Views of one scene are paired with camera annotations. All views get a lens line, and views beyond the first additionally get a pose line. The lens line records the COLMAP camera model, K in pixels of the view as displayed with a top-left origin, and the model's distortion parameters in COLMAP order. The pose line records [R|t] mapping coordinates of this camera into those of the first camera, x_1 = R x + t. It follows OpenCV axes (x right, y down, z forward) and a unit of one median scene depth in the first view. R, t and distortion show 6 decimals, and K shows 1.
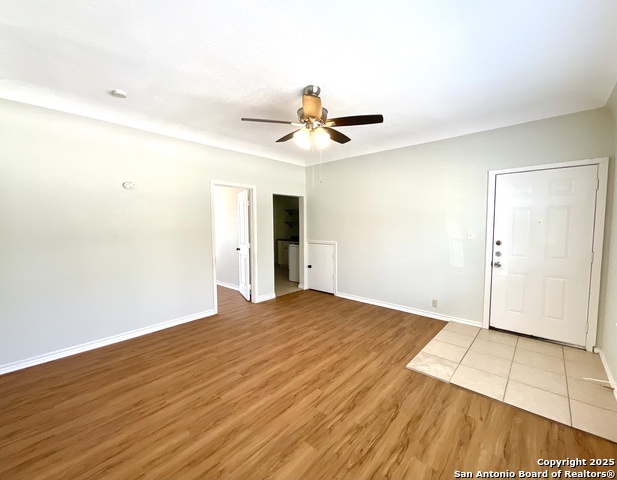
lens RADIAL K [[259.8, 0, 319.2], [0, 259.8, 241.4], [0, 0, 1]] dist [-0.000864, 0.000320]
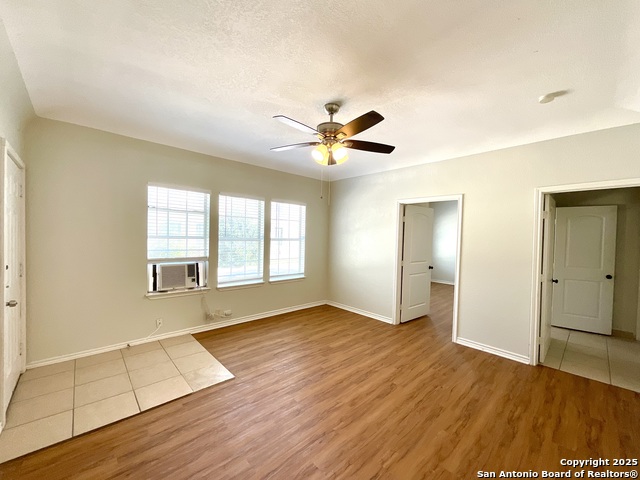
lens RADIAL K [[258.7, 0, 319.2], [0, 258.7, 241.2], [0, 0, 1]] dist [-0.010232, 0.005983]
pose [[-0.994233, -0.020072, 0.105349, -0.081020], [-0.010621, 0.995929, 0.089516, -0.131572], [-0.106717, 0.087880, -0.990398, 1.742218]]
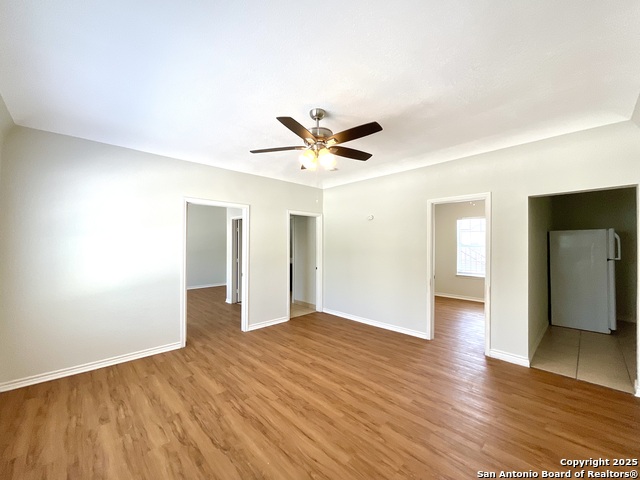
lens RADIAL K [[258.7, 0, 319.2], [0, 258.7, 241.2], [0, 0, 1]] dist [-0.010232, 0.005983]
pose [[-0.096024, -0.009361, -0.995335, 0.824755], [-0.068018, 0.997680, -0.002821, -0.067342], [0.993052, 0.067430, -0.096438, 0.968654]]
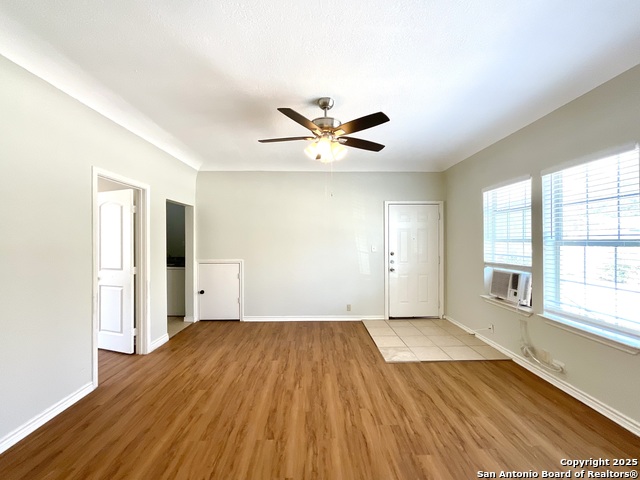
lens RADIAL K [[258.7, 0, 319.2], [0, 258.7, 241.2], [0, 0, 1]] dist [-0.010232, 0.005983]
pose [[0.742240, 0.004427, 0.670120, -0.595965], [0.045271, 0.997362, -0.056732, -0.000411], [-0.668604, 0.072446, 0.740082, 0.280531]]
